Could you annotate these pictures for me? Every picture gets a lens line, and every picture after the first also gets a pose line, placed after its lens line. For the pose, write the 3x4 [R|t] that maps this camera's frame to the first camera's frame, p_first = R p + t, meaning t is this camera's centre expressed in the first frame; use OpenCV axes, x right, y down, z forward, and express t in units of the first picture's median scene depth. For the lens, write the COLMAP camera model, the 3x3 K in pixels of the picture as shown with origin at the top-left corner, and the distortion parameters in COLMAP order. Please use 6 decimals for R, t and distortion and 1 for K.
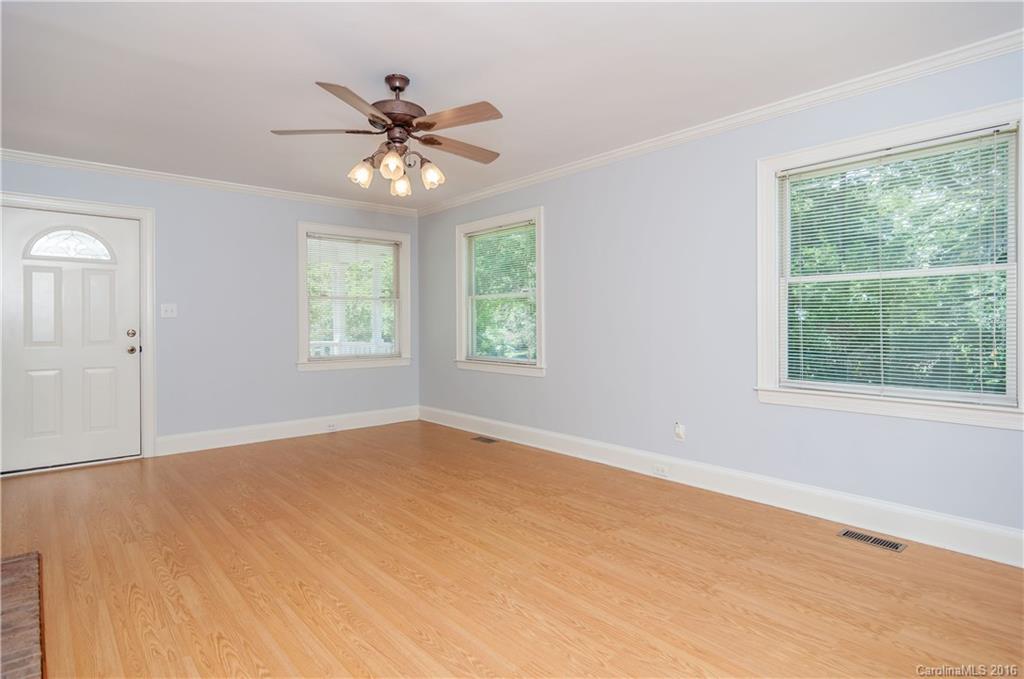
lens RADIAL K [[545.0, 0, 506.3], [0, 545.0, 325.6], [0, 0, 1]] dist [-0.000817, -0.000303]
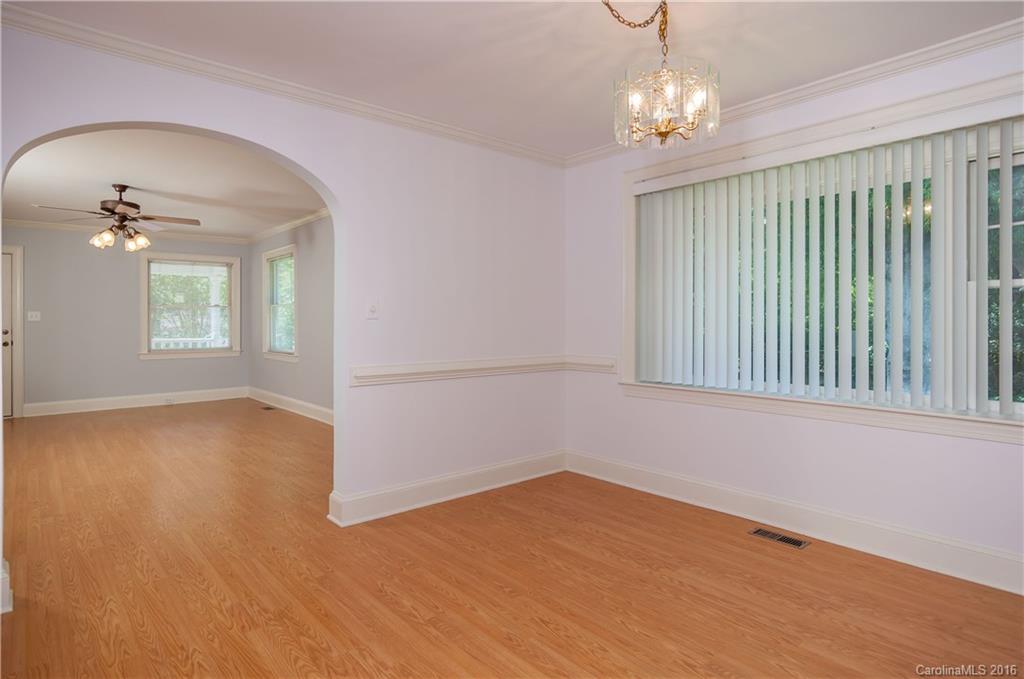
lens RADIAL K [[545.0, 0, 506.3], [0, 545.0, 325.6], [0, 0, 1]] dist [-0.000817, -0.000303]
pose [[0.999977, 0.005621, -0.003787, 0.896747], [-0.005594, 0.999959, 0.007101, -0.028841], [0.003827, -0.007079, 0.999968, -0.615872]]
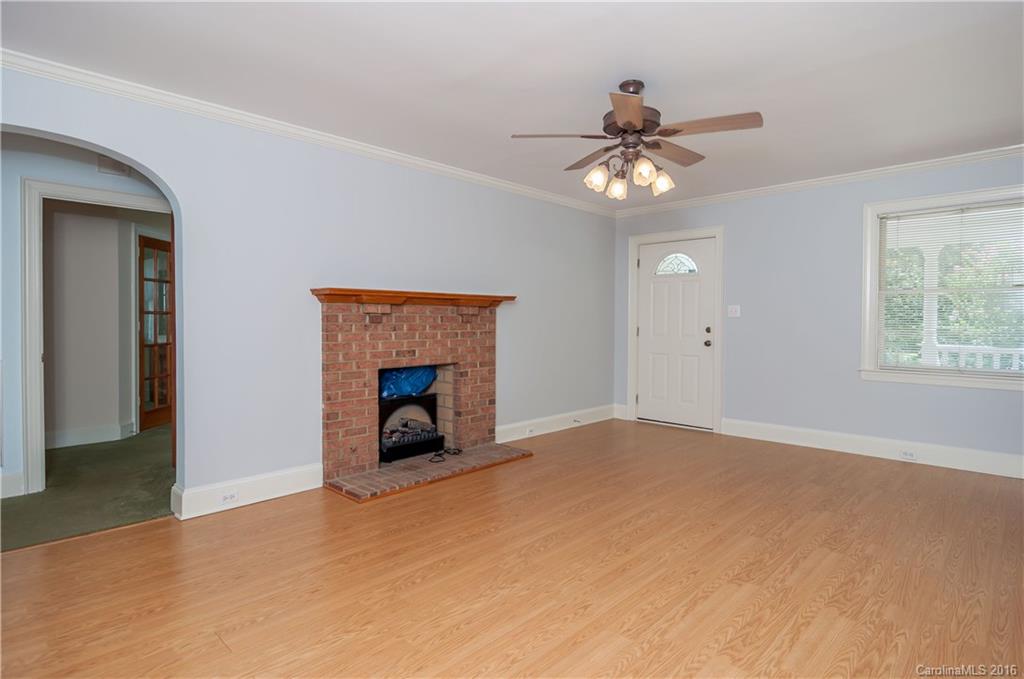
lens RADIAL K [[545.0, 0, 506.3], [0, 545.0, 325.6], [0, 0, 1]] dist [-0.000817, -0.000303]
pose [[0.087978, 0.018575, -0.995949, 0.686099], [-0.007193, 0.999812, 0.018011, -0.019403], [0.996096, 0.005579, 0.088095, 0.589953]]
